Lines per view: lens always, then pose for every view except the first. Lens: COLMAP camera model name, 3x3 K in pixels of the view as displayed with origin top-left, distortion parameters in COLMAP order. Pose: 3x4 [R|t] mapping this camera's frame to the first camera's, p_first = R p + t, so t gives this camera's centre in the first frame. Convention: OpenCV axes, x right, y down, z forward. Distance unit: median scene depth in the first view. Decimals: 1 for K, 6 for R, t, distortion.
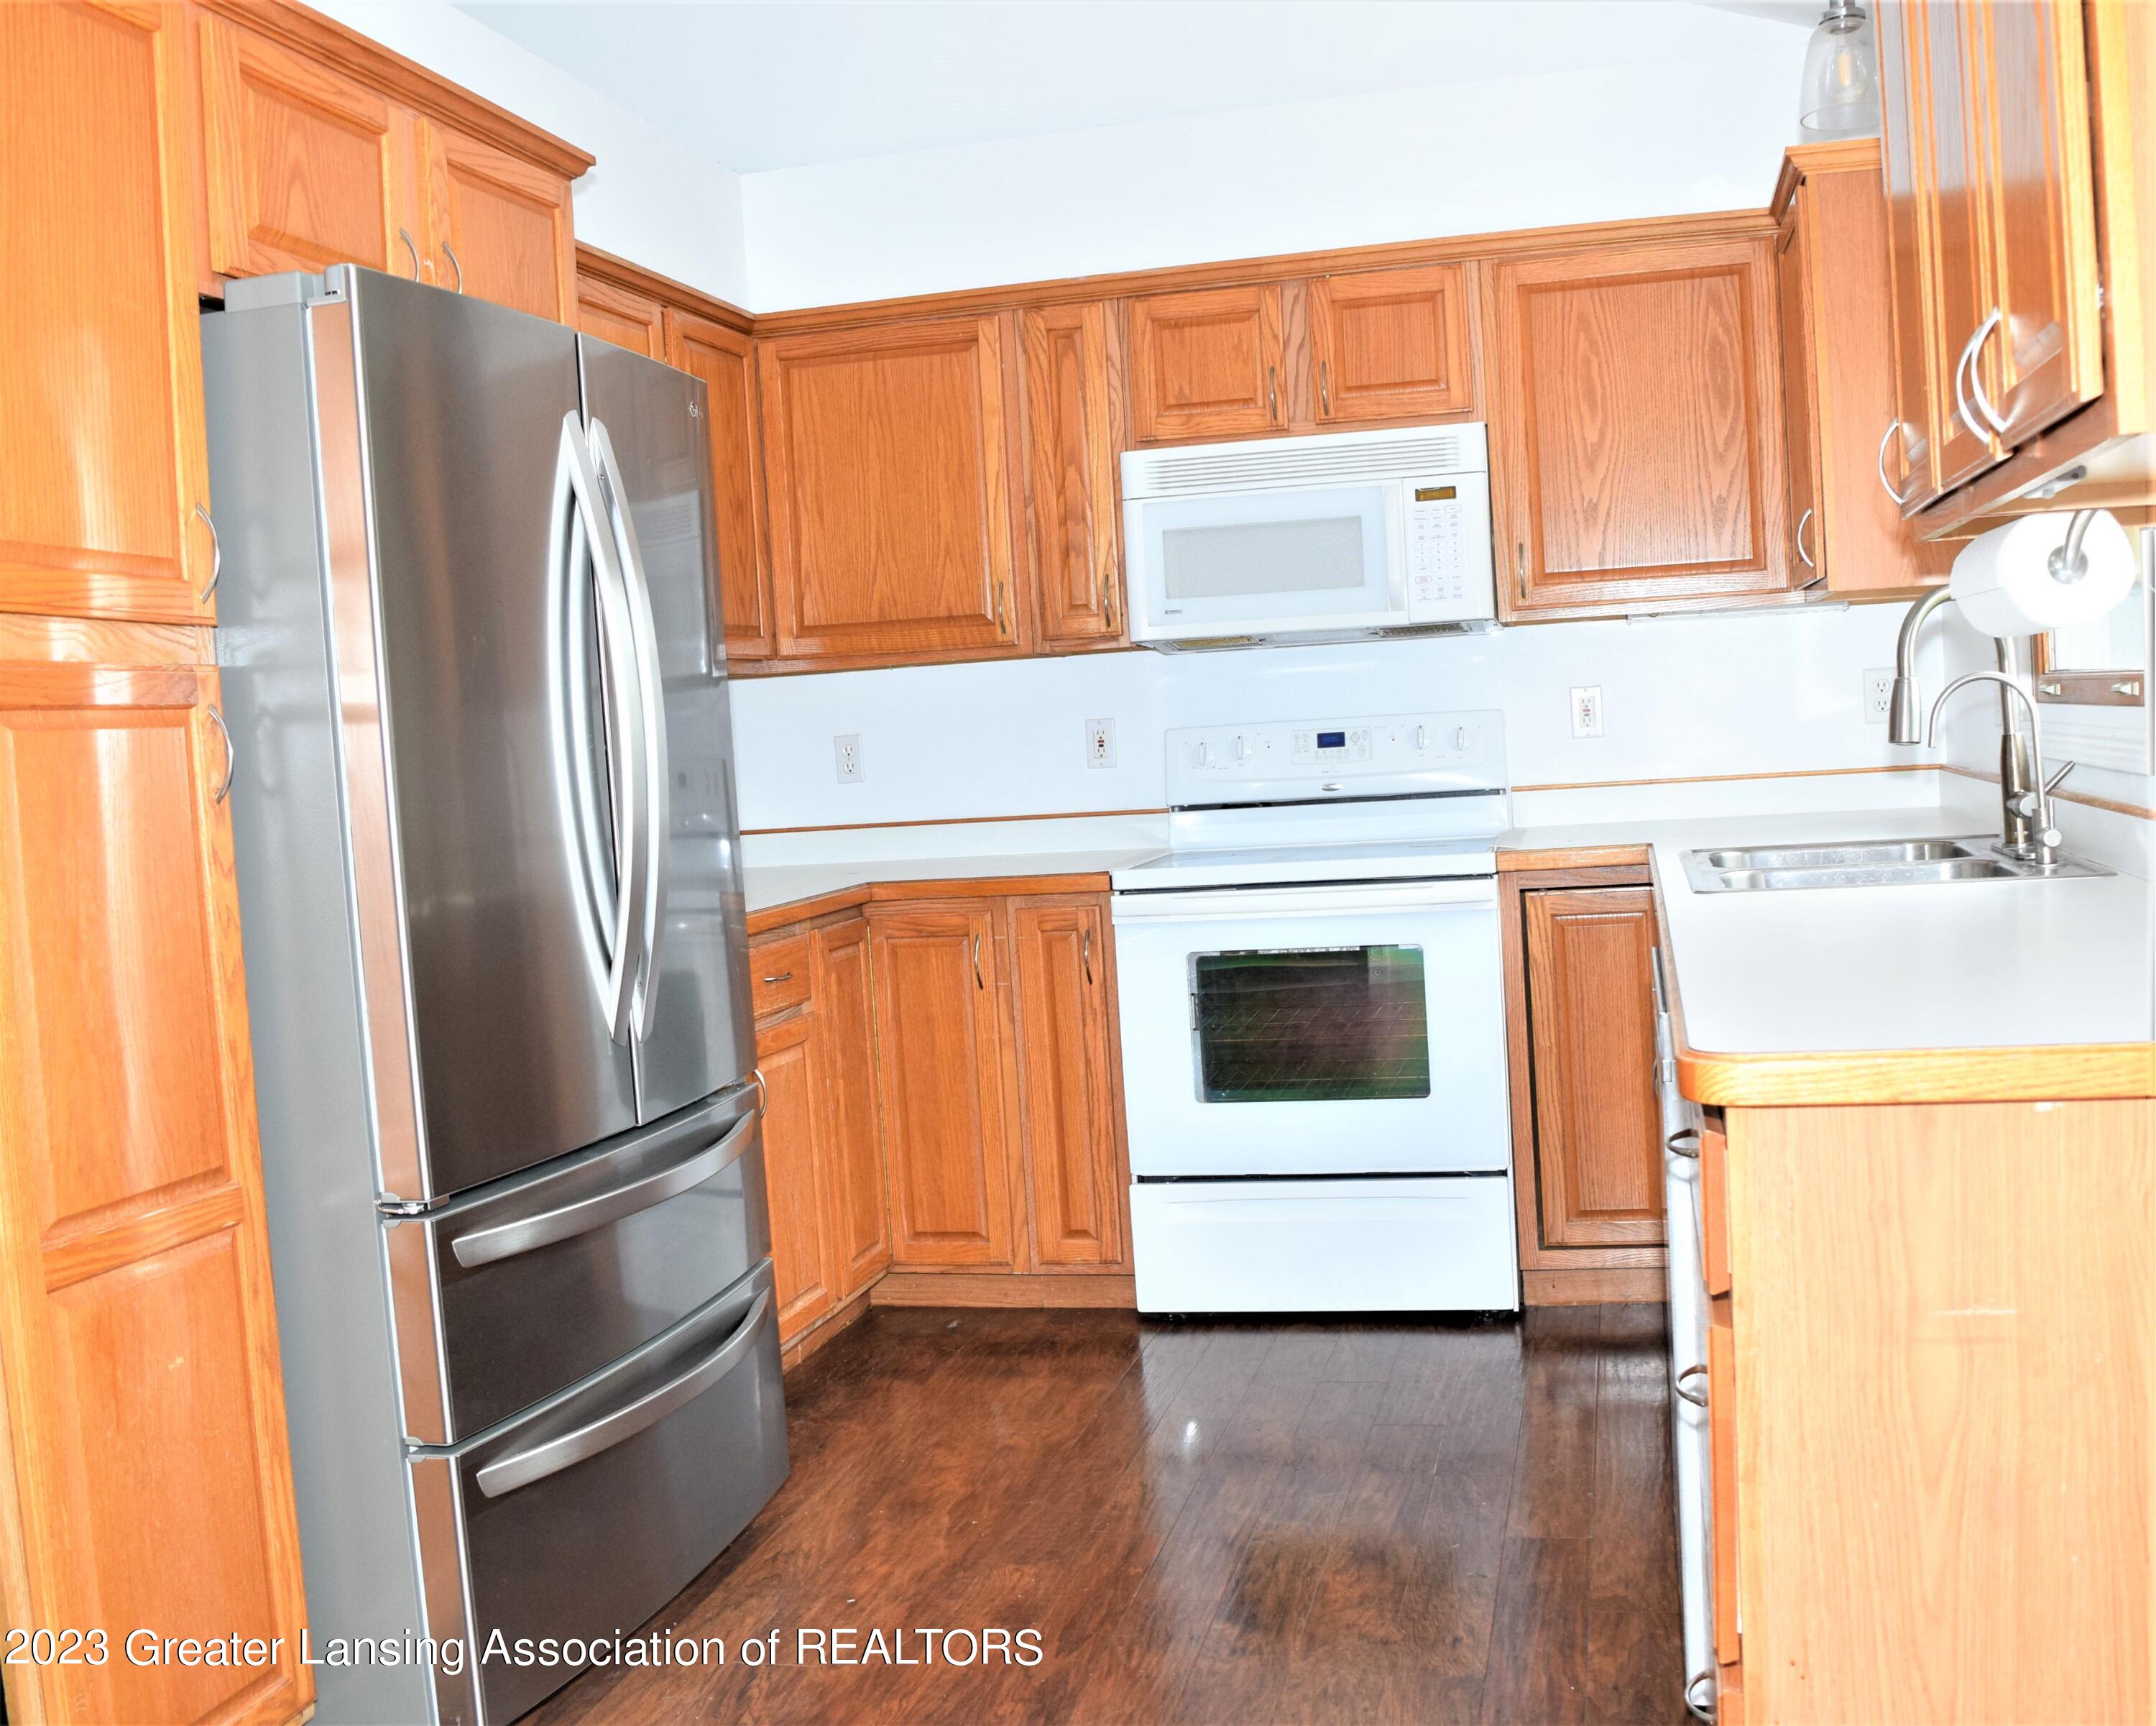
lens RADIAL K [[2070.4, 0, 1159.3], [0, 2070.4, 862.7], [0, 0, 1]] dist [-0.095859, 0.023206]
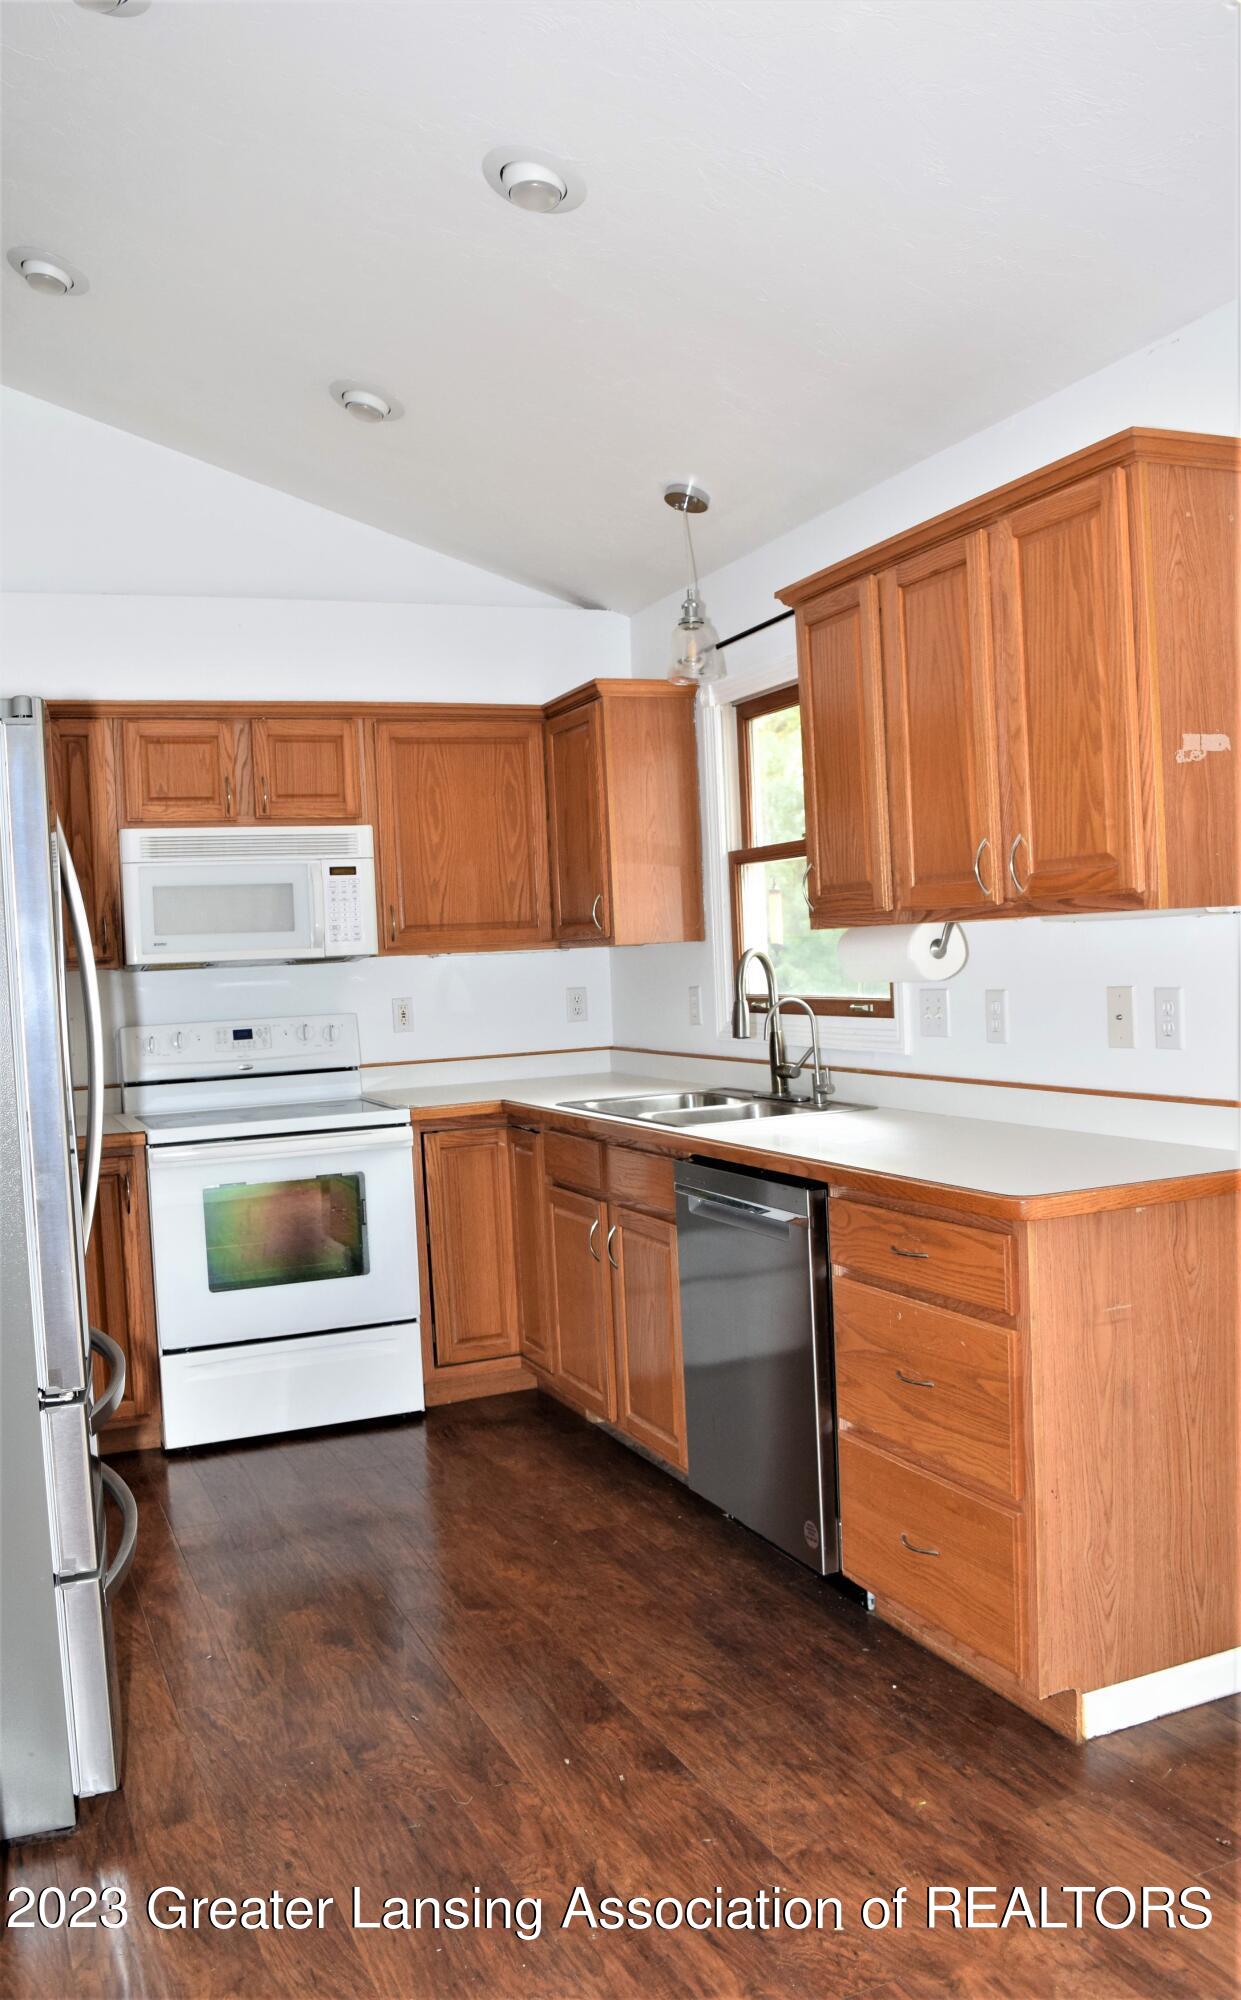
lens RADIAL K [[1565.4, 0, 533.2], [0, 1565.4, 1013.1], [0, 0, 1]] dist [-0.089343, 0.002590]
pose [[0.834381, 0.000885, 0.551187, -0.395400], [0.034640, 0.997938, -0.054040, -0.009796], [-0.550099, 0.064183, 0.832630, -0.017455]]
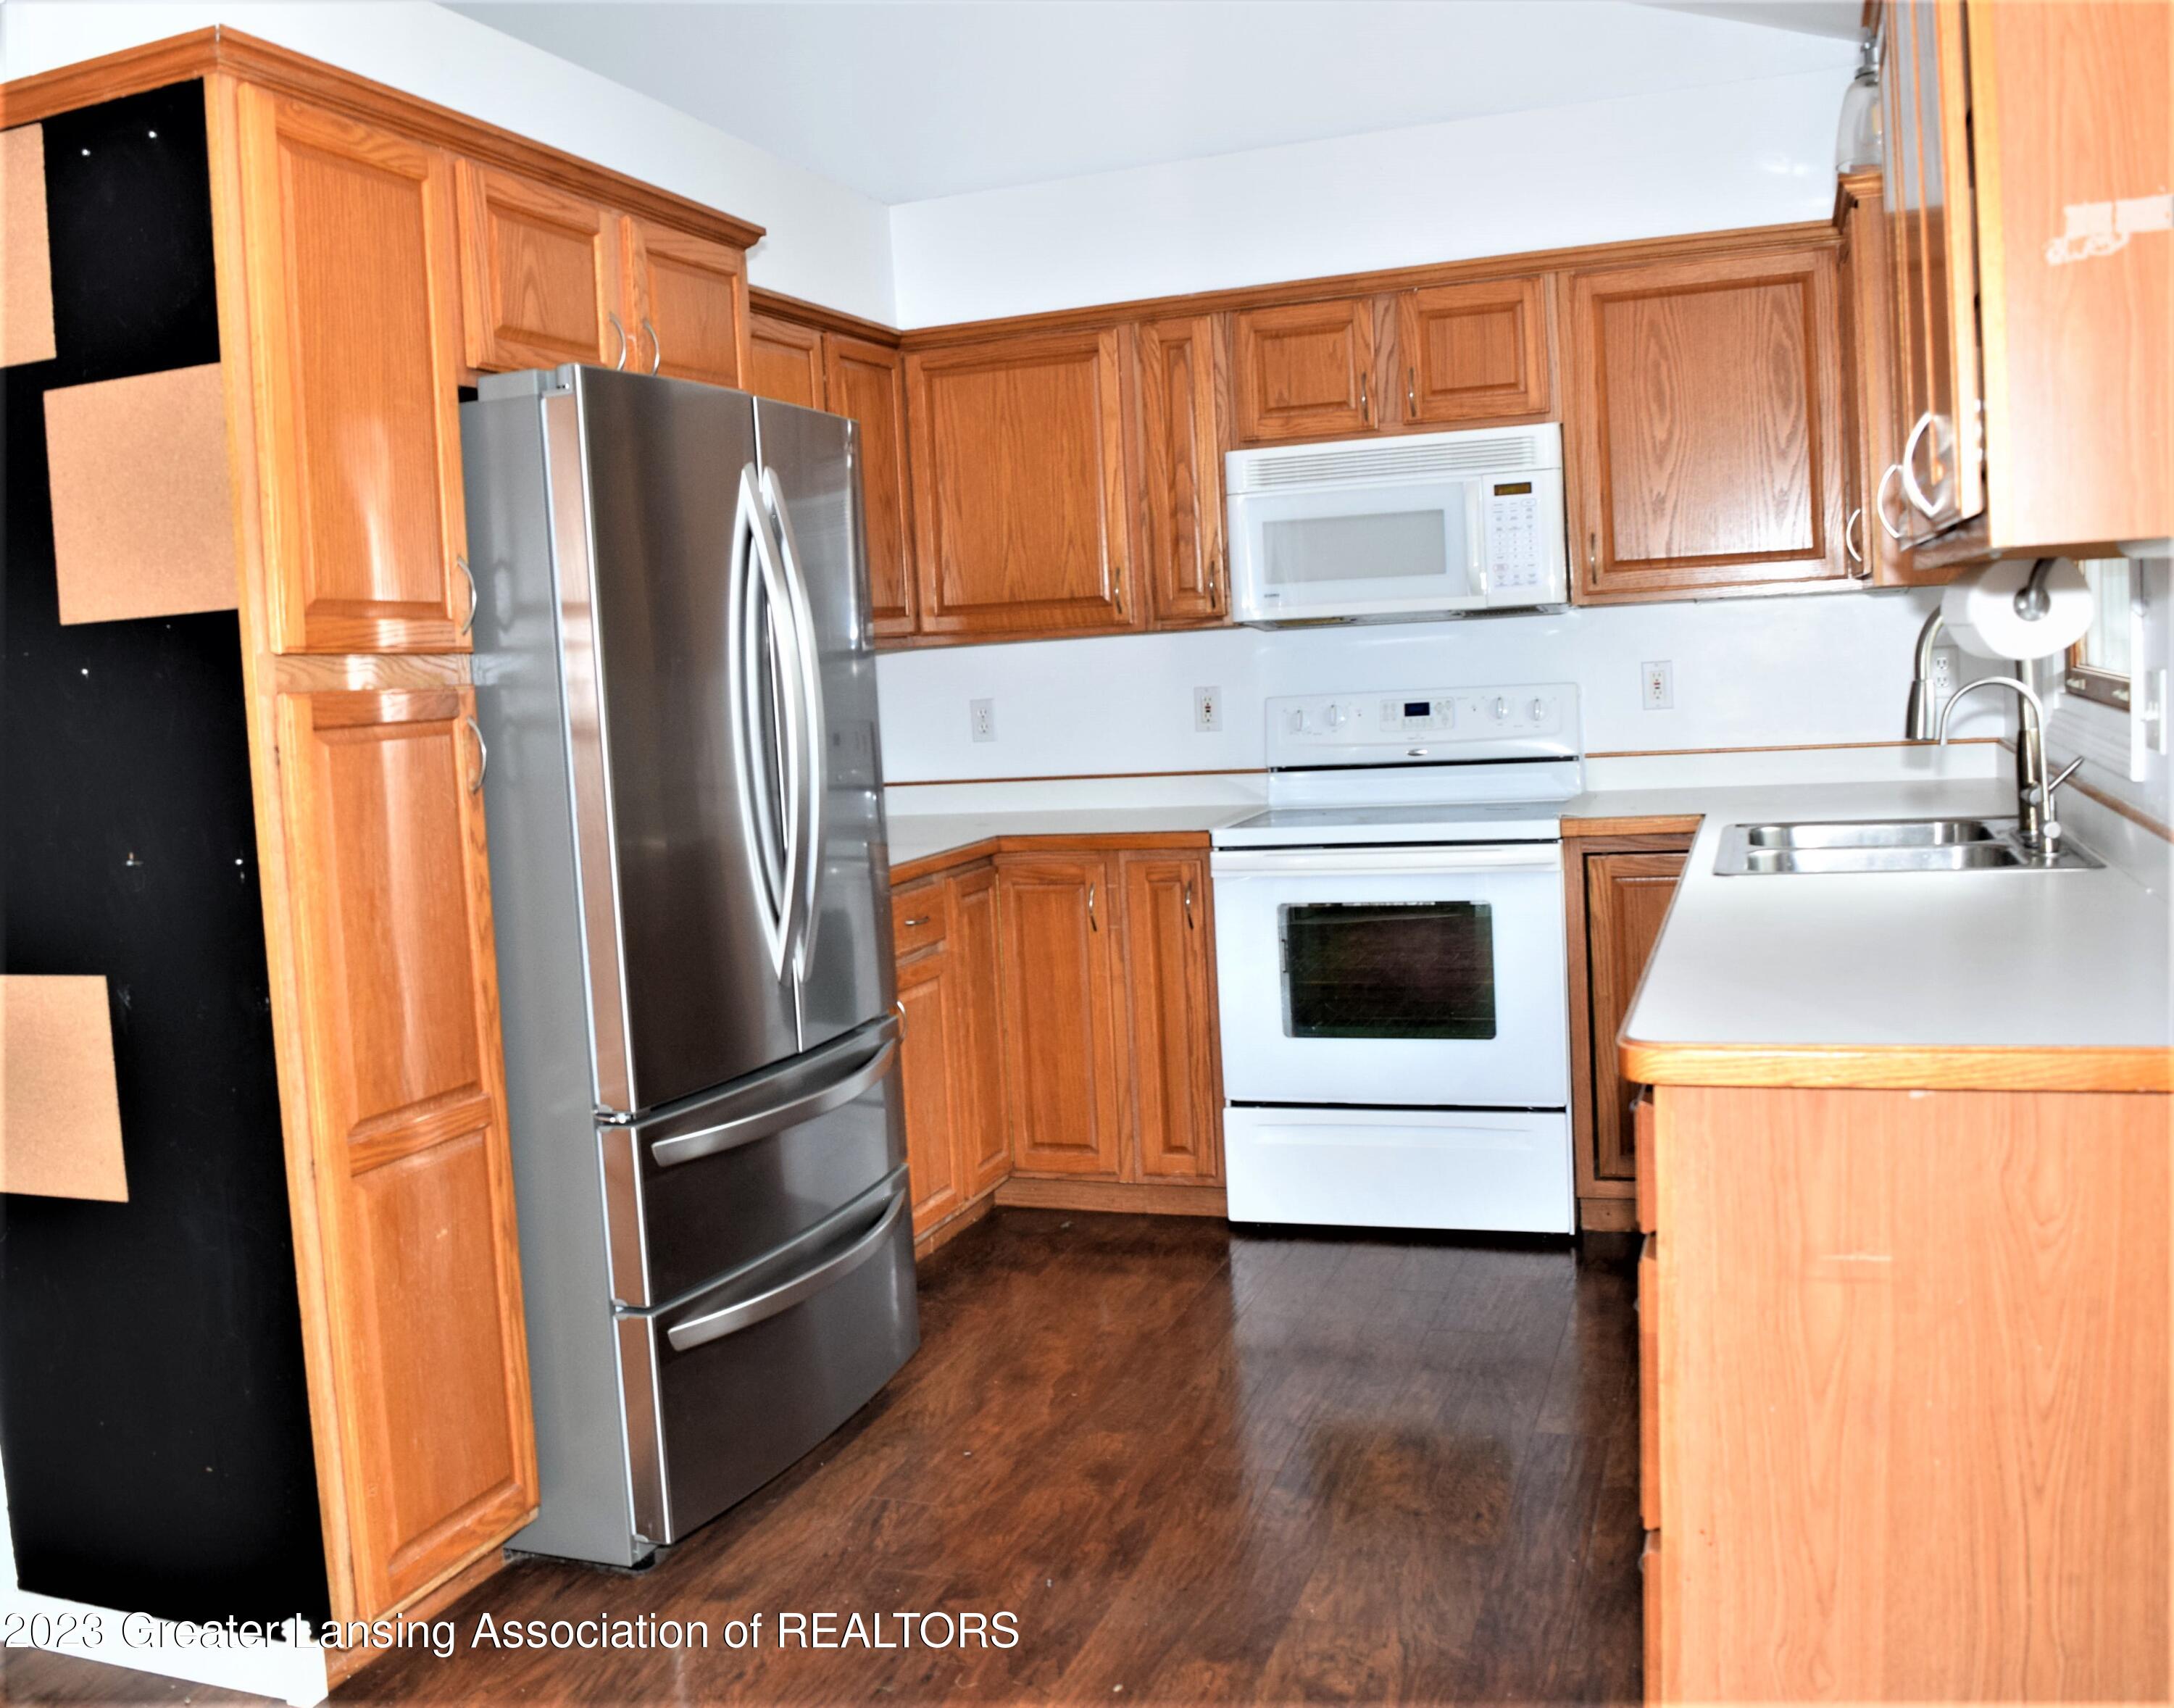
lens RADIAL K [[2005.7, 0, 950.4], [0, 2005.7, 835.4], [0, 0, 1]] dist [-0.094040, 0.015609]
pose [[0.985431, 0.014971, -0.169413, 0.022172], [-0.009990, 0.999493, 0.030219, -0.025181], [0.169780, -0.028086, 0.985082, -0.099001]]
